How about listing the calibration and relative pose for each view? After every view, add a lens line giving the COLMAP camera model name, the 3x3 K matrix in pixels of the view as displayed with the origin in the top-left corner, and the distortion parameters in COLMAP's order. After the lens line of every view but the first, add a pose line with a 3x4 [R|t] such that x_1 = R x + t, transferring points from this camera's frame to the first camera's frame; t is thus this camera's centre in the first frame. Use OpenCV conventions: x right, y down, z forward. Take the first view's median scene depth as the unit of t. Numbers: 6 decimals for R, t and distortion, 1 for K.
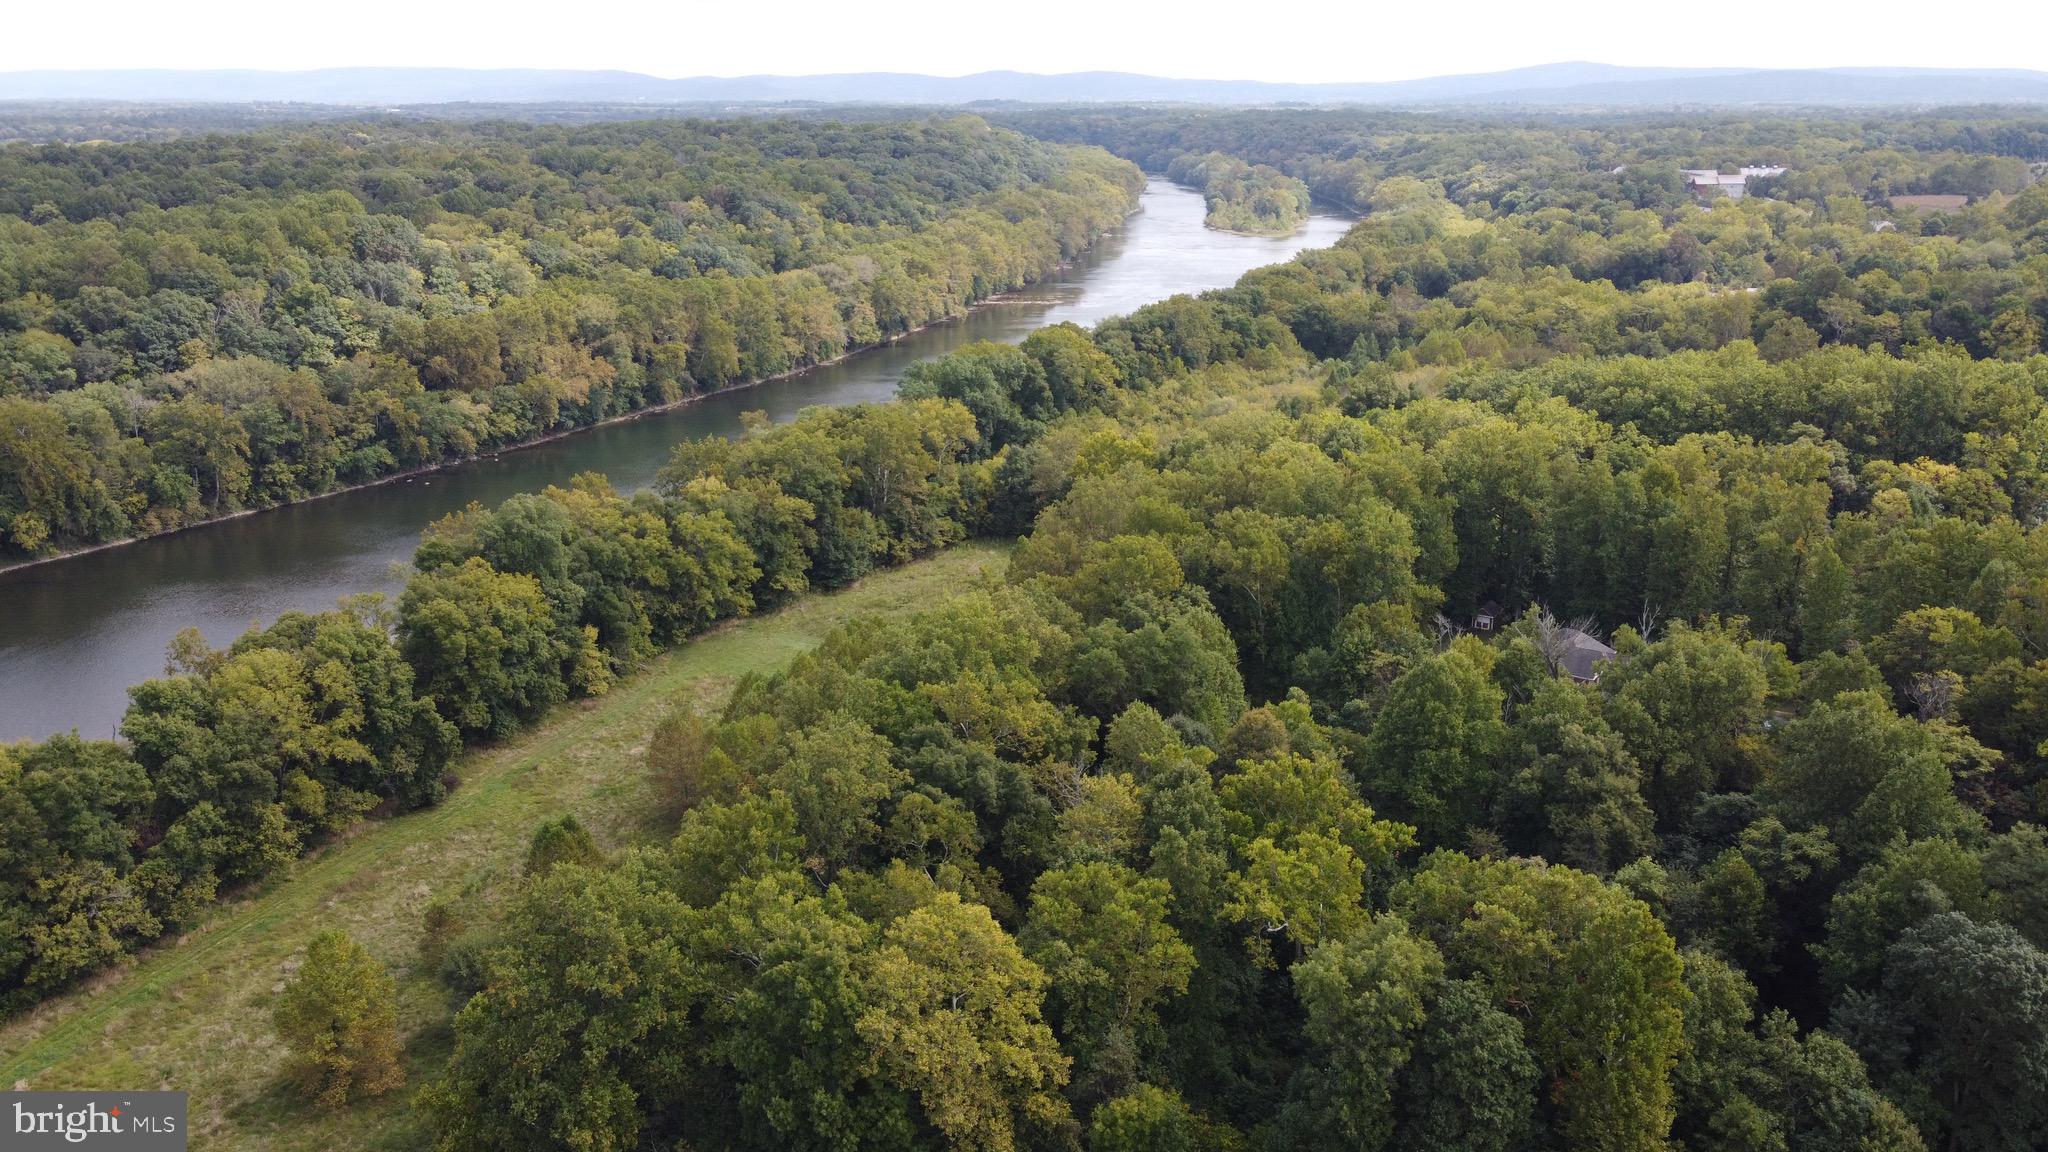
lens RADIAL K [[1552.5, 0, 1024.0], [0, 1552.5, 576.0], [0, 0, 1]] dist [-0.010340, 0.045589]
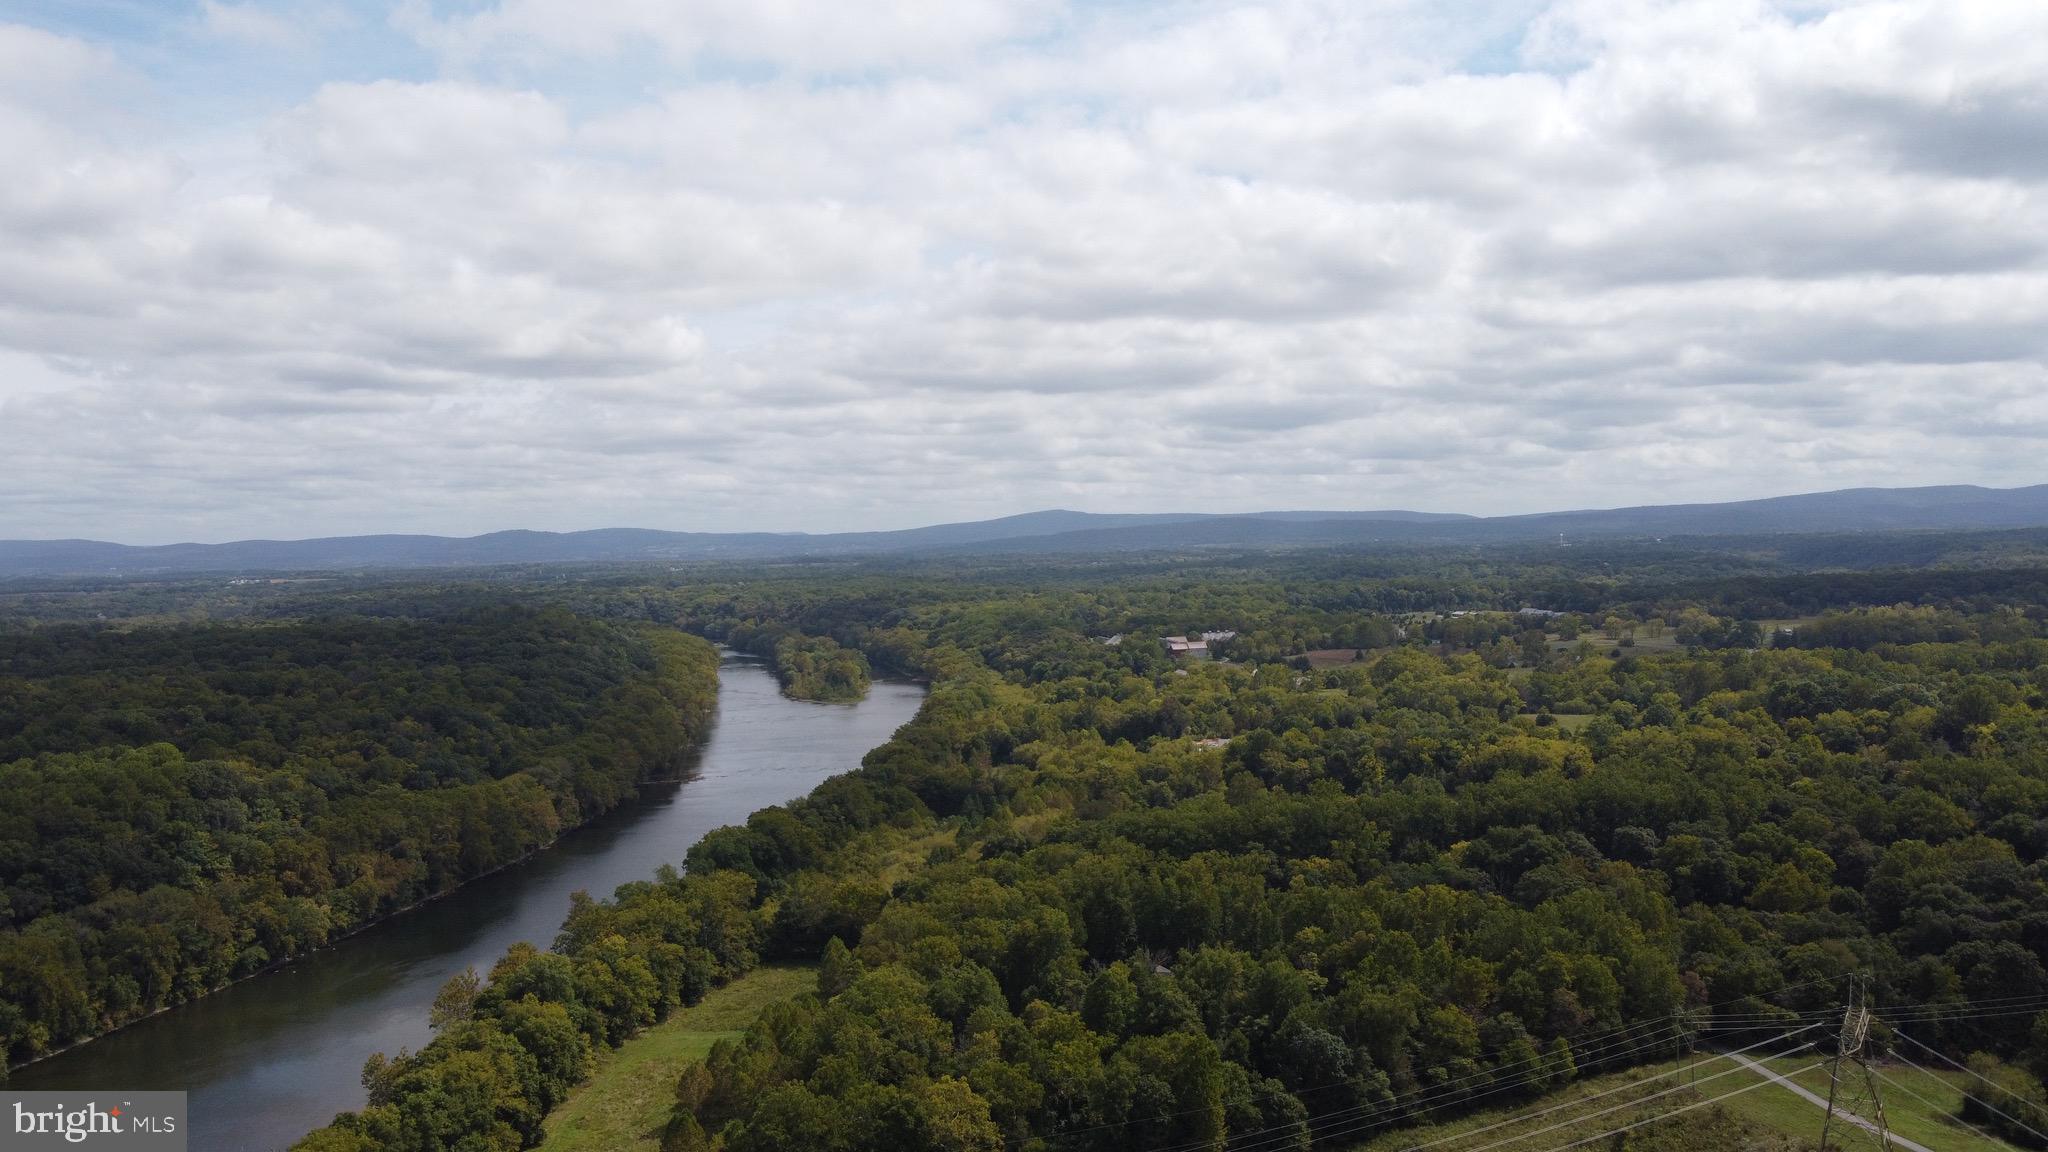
lens RADIAL K [[1552.5, 0, 1024.0], [0, 1552.5, 576.0], [0, 0, 1]] dist [-0.010340, 0.045589]
pose [[0.953301, -0.032240, 0.300295, -0.173370], [0.113855, 0.959293, -0.258446, 0.025017], [-0.279738, 0.280567, 0.918166, -0.409222]]
